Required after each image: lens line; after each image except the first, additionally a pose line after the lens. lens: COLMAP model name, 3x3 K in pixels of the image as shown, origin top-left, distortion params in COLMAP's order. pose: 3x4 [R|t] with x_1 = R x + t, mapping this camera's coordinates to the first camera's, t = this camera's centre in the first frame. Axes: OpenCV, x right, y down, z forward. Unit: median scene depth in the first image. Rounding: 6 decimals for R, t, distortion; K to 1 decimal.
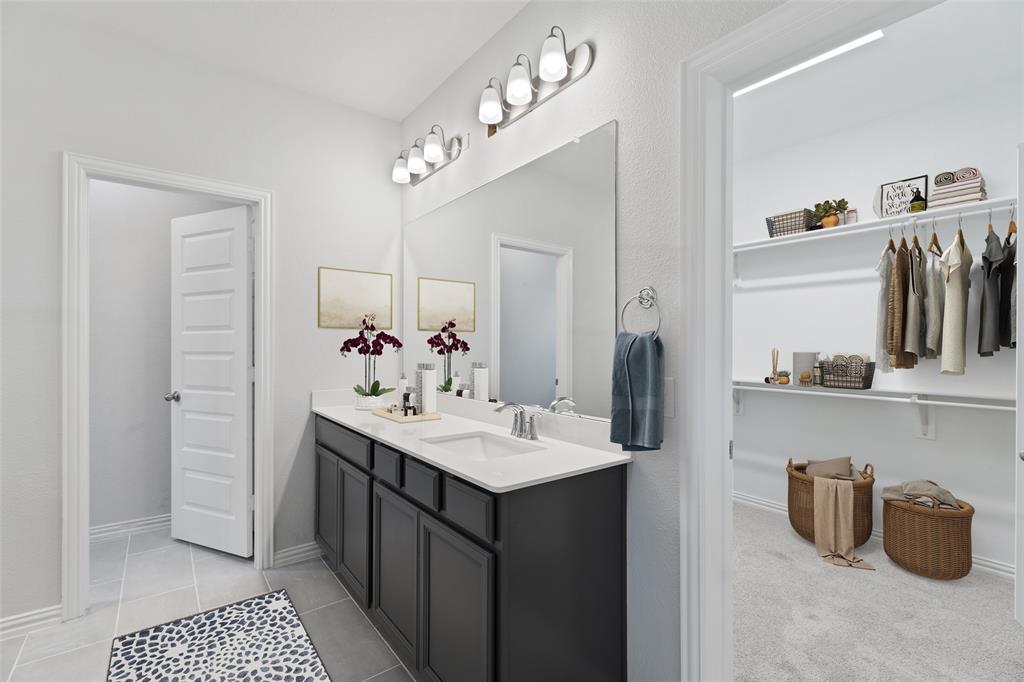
lens RADIAL K [[456.8, 0, 512.0], [0, 456.8, 345.5], [0, 0, 1]] dist [0.003622, -0.000220]
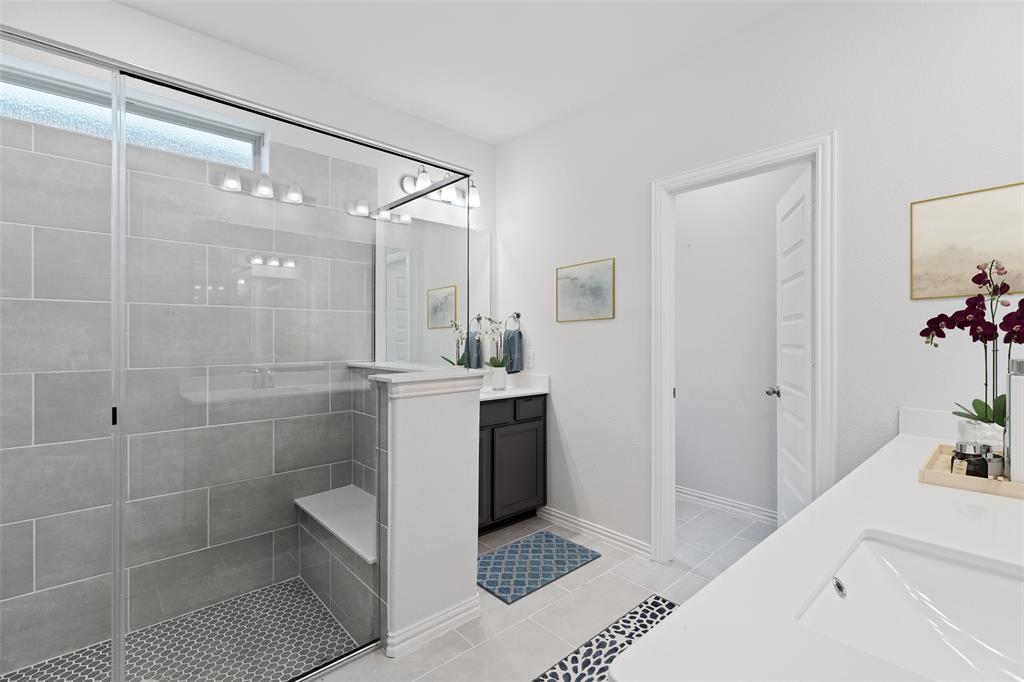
lens RADIAL K [[436.1, 0, 511.9], [0, 436.1, 346.8], [0, 0, 1]] dist [-0.000367, -0.000107]
pose [[0.051447, -0.007222, -0.998650, 0.145827], [0.006494, 0.999955, -0.006897, 0.025020], [0.998655, -0.006131, 0.051491, 0.446525]]
